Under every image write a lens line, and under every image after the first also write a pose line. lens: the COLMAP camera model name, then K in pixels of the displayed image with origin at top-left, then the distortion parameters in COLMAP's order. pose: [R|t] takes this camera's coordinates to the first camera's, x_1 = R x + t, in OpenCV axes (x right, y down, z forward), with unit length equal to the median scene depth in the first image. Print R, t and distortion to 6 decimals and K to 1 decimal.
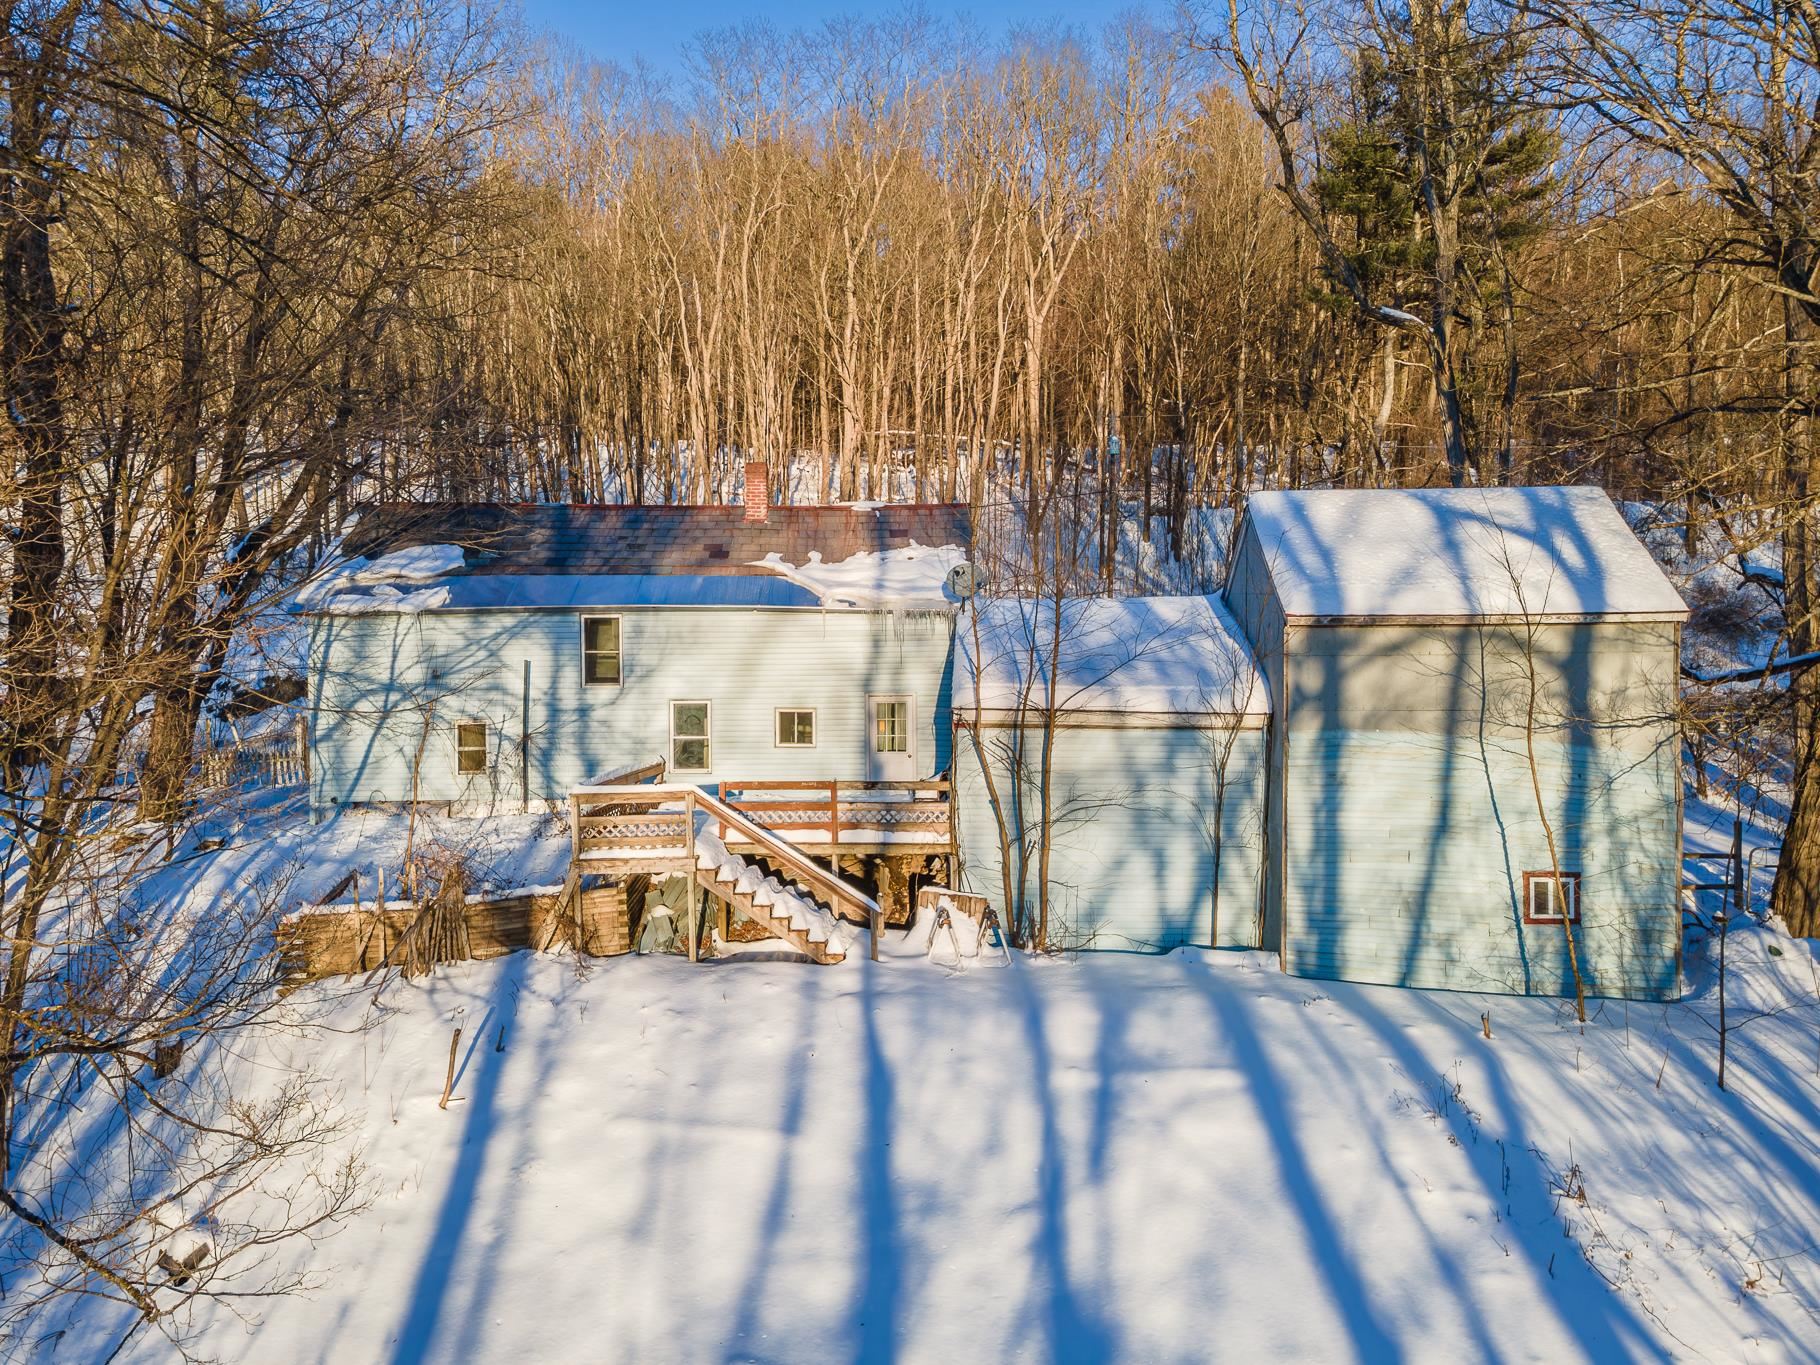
lens RADIAL K [[1327.7, 0, 909.2], [0, 1327.7, 692.9], [0, 0, 1]] dist [0.034991, 0.005837]
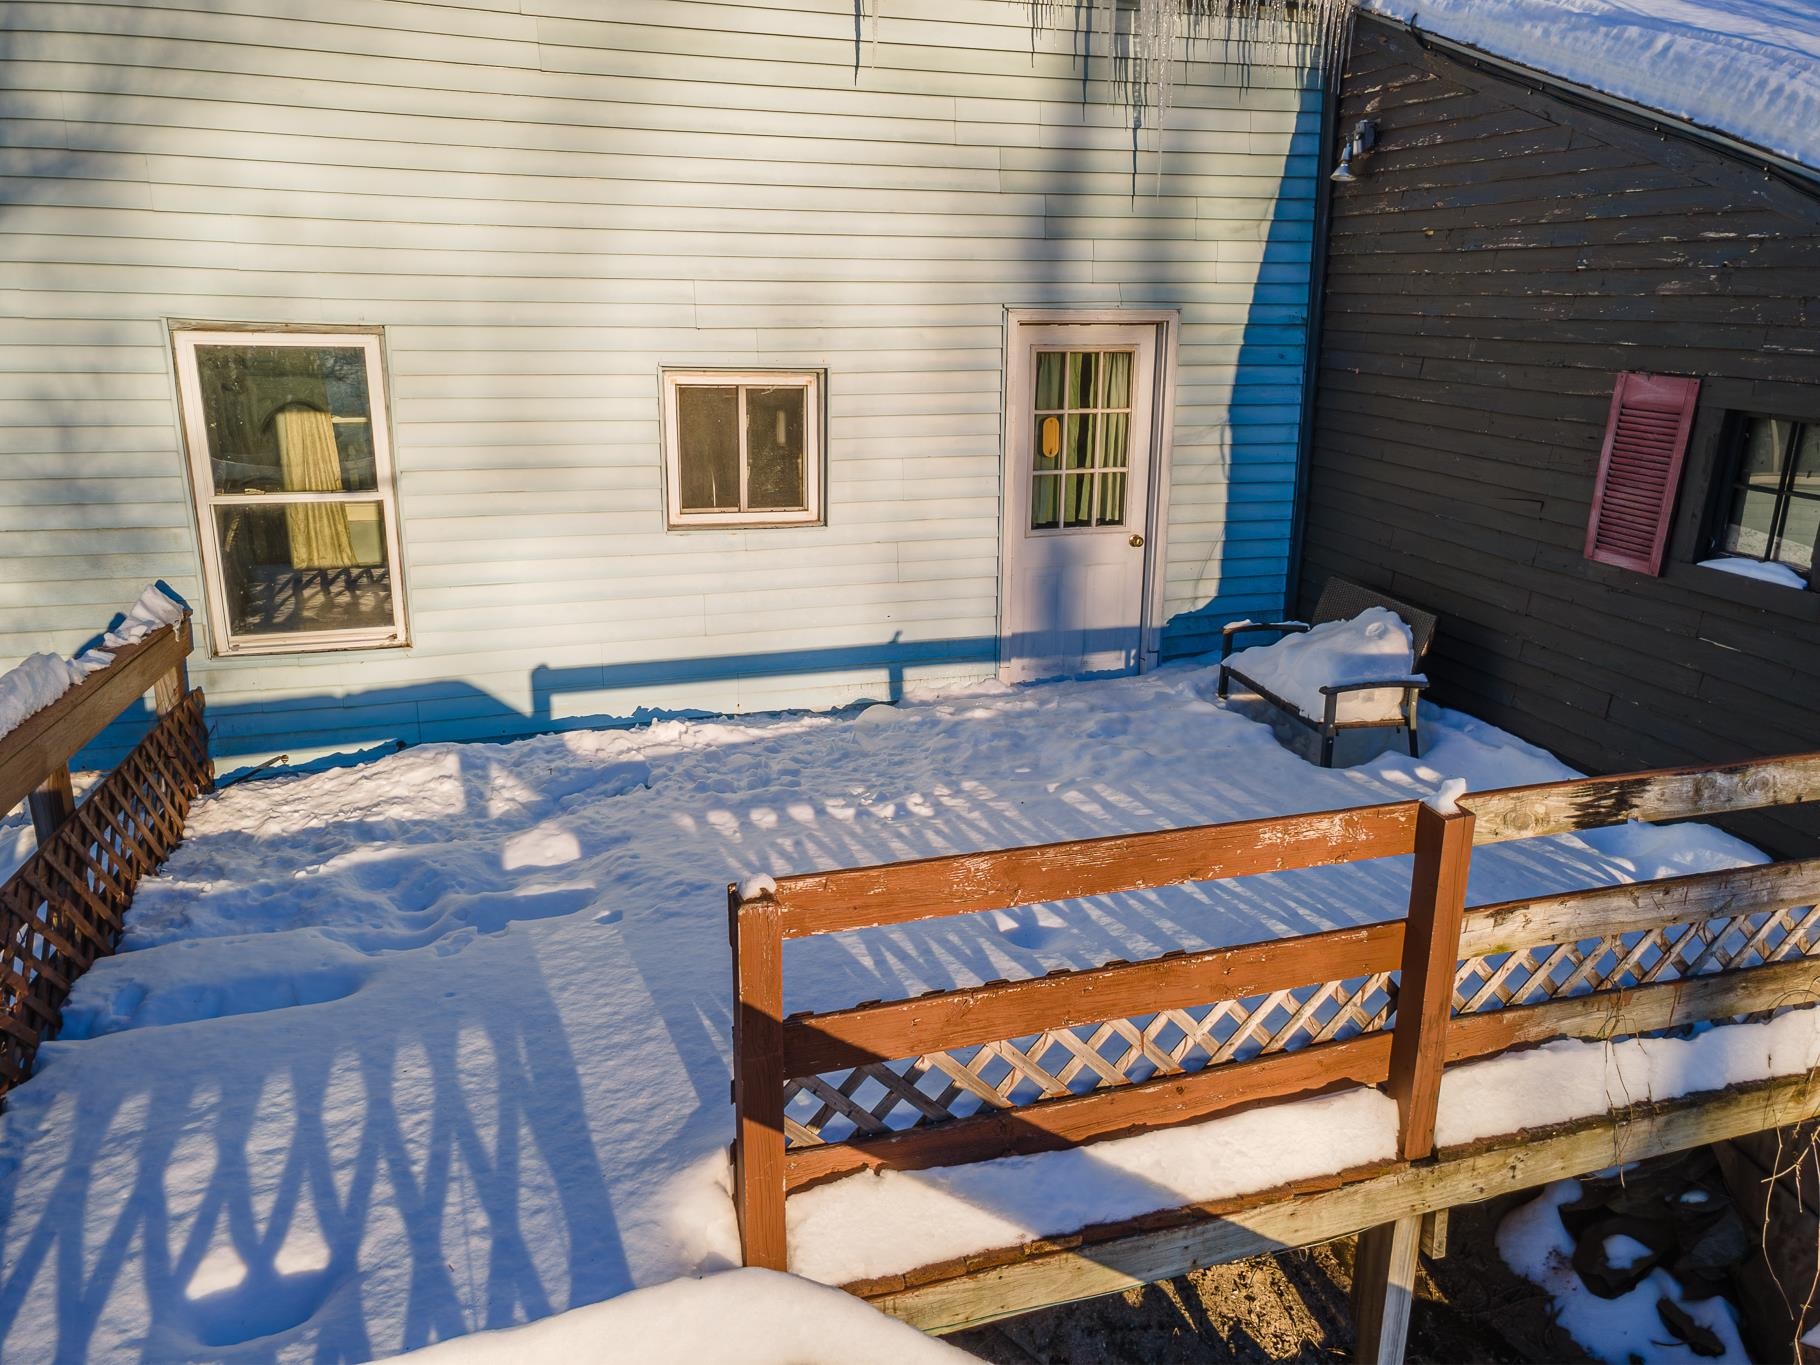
lens RADIAL K [[1327.7, 0, 925.4], [0, 1327.7, 671.4], [0, 0, 1]] dist [0.034991, 0.005837]
pose [[0.941656, -0.070999, 0.329003, -0.142484], [0.001224, 0.978214, 0.207596, 0.015277], [-0.336574, -0.195081, 0.921228, 0.747431]]
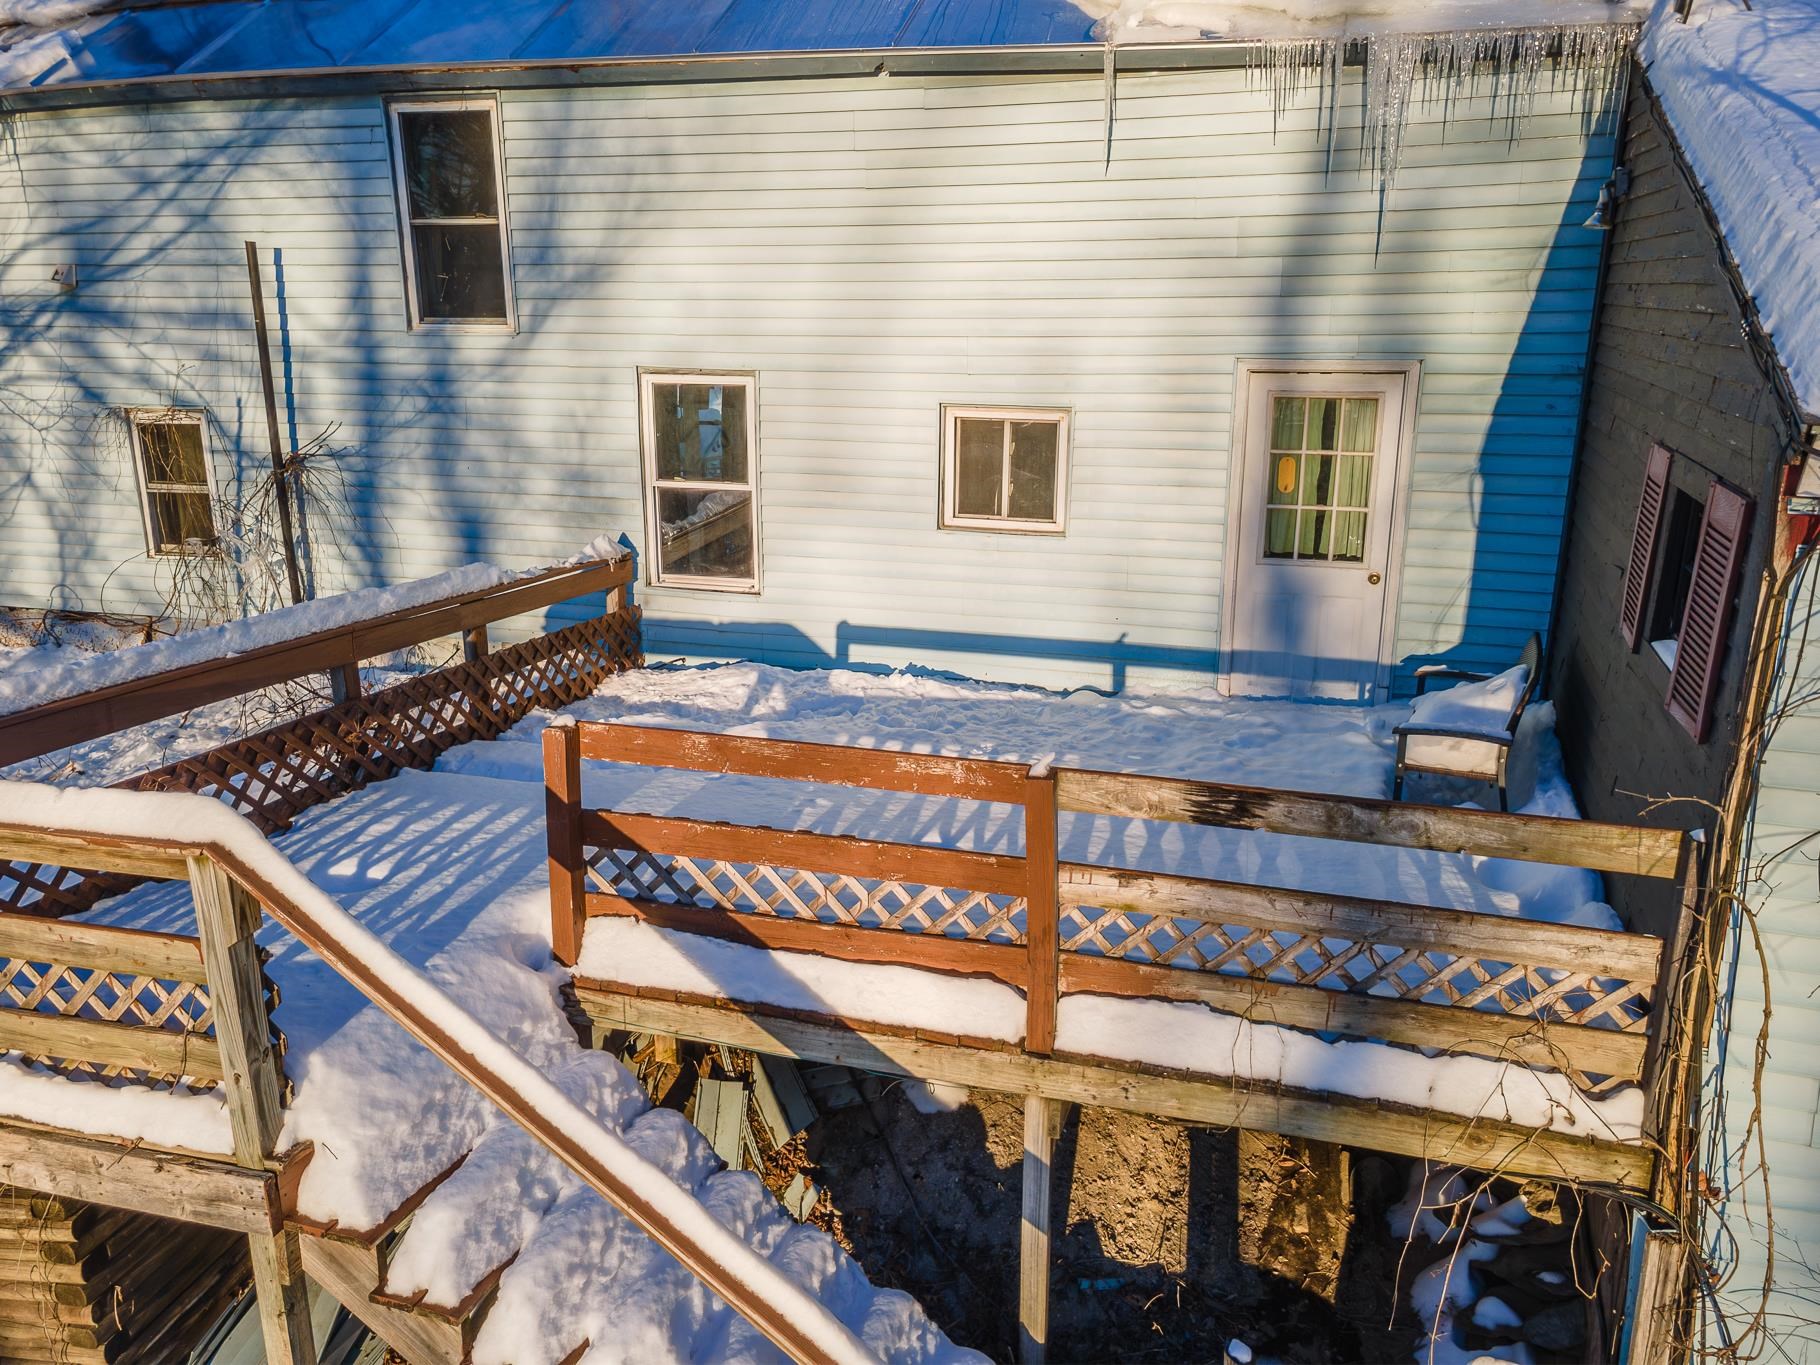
lens RADIAL K [[1327.7, 0, 916.5], [0, 1327.7, 676.3], [0, 0, 1]] dist [0.034991, 0.005837]
pose [[0.964313, 0.081206, -0.252003, -0.022185], [-0.027488, 0.977366, 0.209762, 0.008489], [0.263333, -0.195349, 0.944719, 0.685269]]
